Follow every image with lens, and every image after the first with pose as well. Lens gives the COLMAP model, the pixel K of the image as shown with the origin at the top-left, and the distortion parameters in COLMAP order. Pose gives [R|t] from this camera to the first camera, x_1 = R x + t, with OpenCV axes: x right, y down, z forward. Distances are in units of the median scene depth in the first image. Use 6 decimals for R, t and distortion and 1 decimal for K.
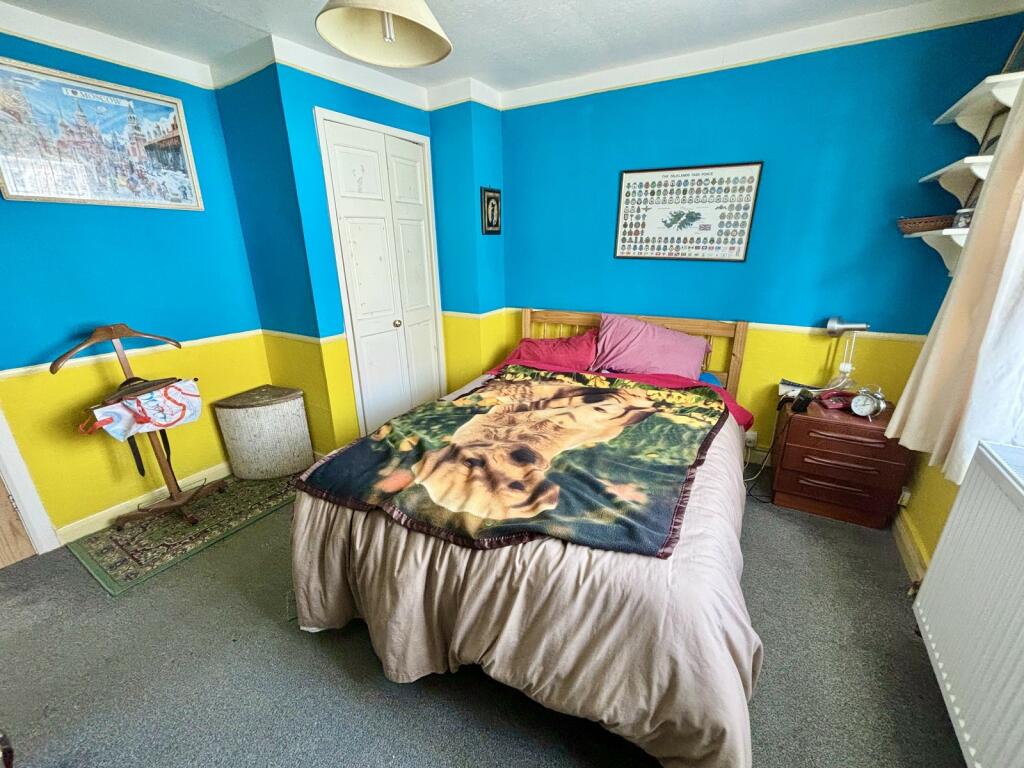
lens RADIAL K [[415.5, 0, 512.0], [0, 415.5, 384.0], [0, 0, 1]] dist [-0.002692, 0.000104]
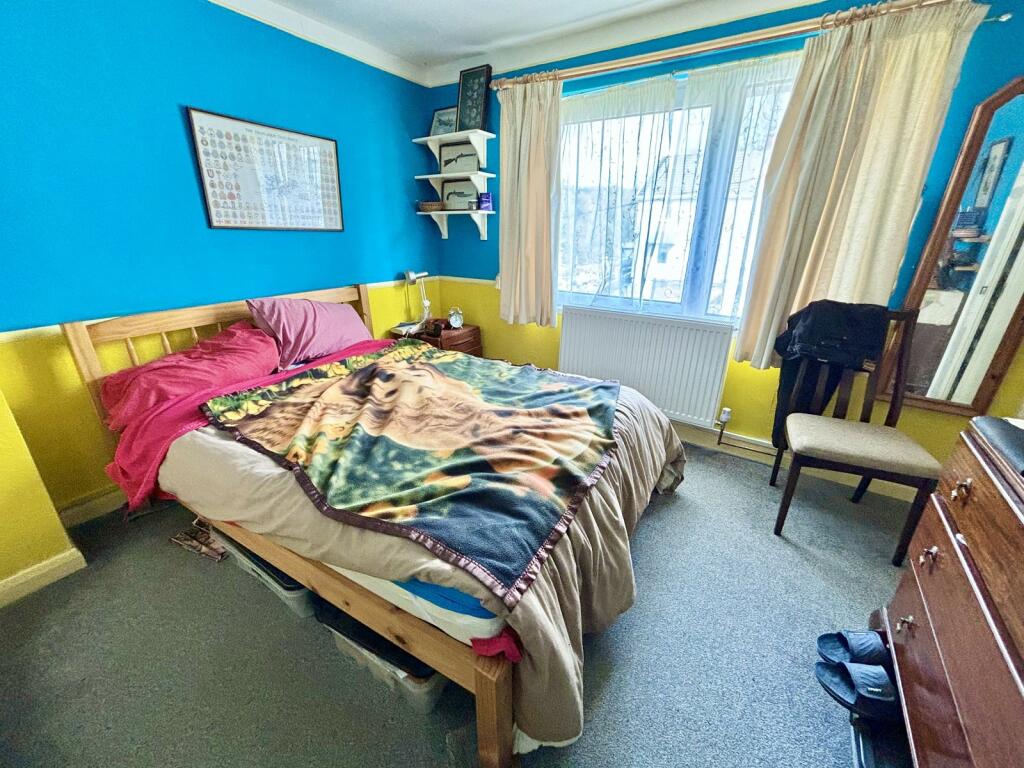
lens RADIAL K [[415.5, 0, 512.0], [0, 415.5, 384.0], [0, 0, 1]] dist [-0.002692, 0.000104]
pose [[0.041091, -0.345338, 0.937579, -0.671849], [0.301946, 0.898789, 0.317817, -0.158565], [-0.952439, 0.270039, 0.141205, 0.574681]]
